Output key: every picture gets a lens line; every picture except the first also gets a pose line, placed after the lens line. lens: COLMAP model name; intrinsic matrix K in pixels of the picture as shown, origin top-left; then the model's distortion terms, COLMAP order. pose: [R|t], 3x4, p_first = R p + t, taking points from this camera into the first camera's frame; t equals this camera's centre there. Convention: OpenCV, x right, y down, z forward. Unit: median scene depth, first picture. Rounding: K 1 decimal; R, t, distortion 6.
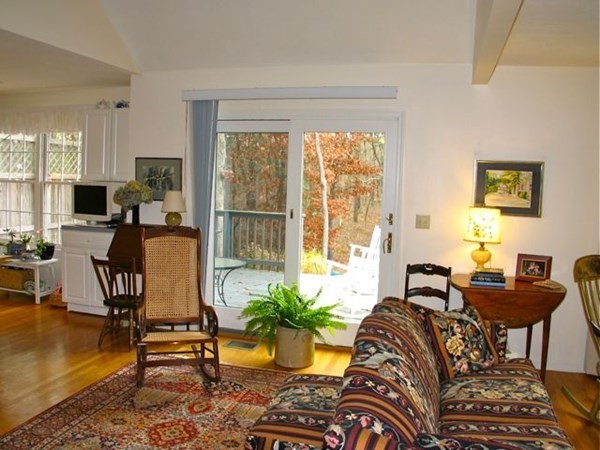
lens RADIAL K [[555.0, 0, 300.0], [0, 555.0, 225.0], [0, 0, 1]] dist [-0.168481, 0.001194]
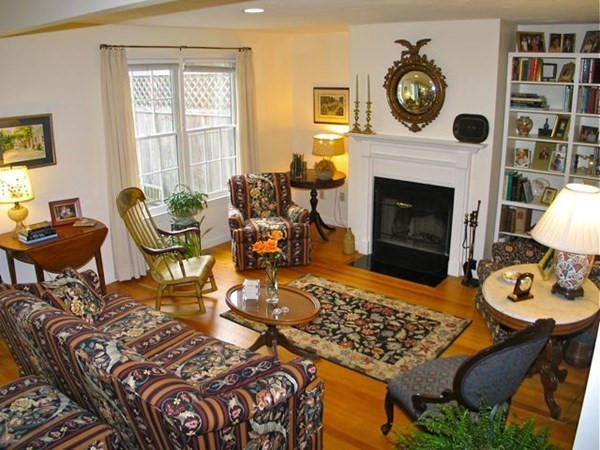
lens RADIAL K [[522.1, 0, 300.0], [0, 522.1, 225.0], [0, 0, 1]] dist [-0.011127, -0.007377]
pose [[0.417080, -0.292703, 0.860447, -0.302509], [0.090747, 0.955403, 0.281018, -0.153098], [-0.904328, -0.039124, 0.425041, 0.094395]]
